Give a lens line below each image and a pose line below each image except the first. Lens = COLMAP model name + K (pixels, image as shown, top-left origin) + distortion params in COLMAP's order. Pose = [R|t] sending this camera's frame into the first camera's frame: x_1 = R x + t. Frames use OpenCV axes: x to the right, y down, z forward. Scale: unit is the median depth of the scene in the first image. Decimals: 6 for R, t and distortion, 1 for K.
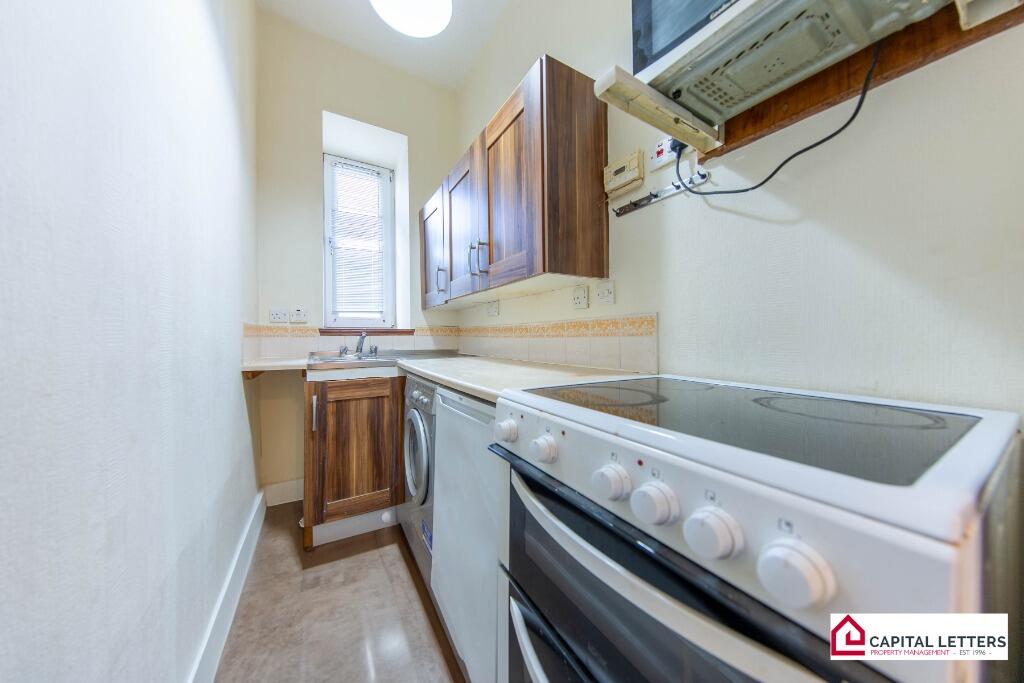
lens RADIAL K [[323.5, 0, 507.3], [0, 323.5, 338.0], [0, 0, 1]] dist [-0.001528, -0.000019]
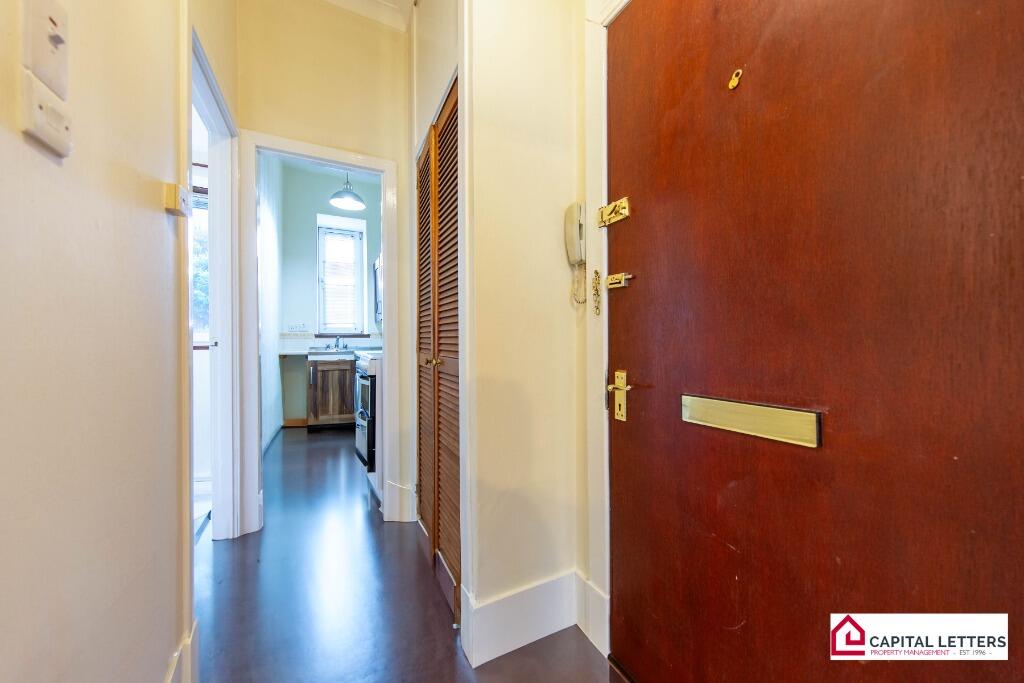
lens RADIAL K [[371.2, 0, 515.6], [0, 371.2, 342.7], [0, 0, 1]] dist [0.001412, 0.000022]
pose [[0.998558, 0.001070, -0.053680, 0.703724], [-0.000775, 0.999984, 0.005528, 0.006491], [0.053685, -0.005478, 0.998543, -1.097010]]
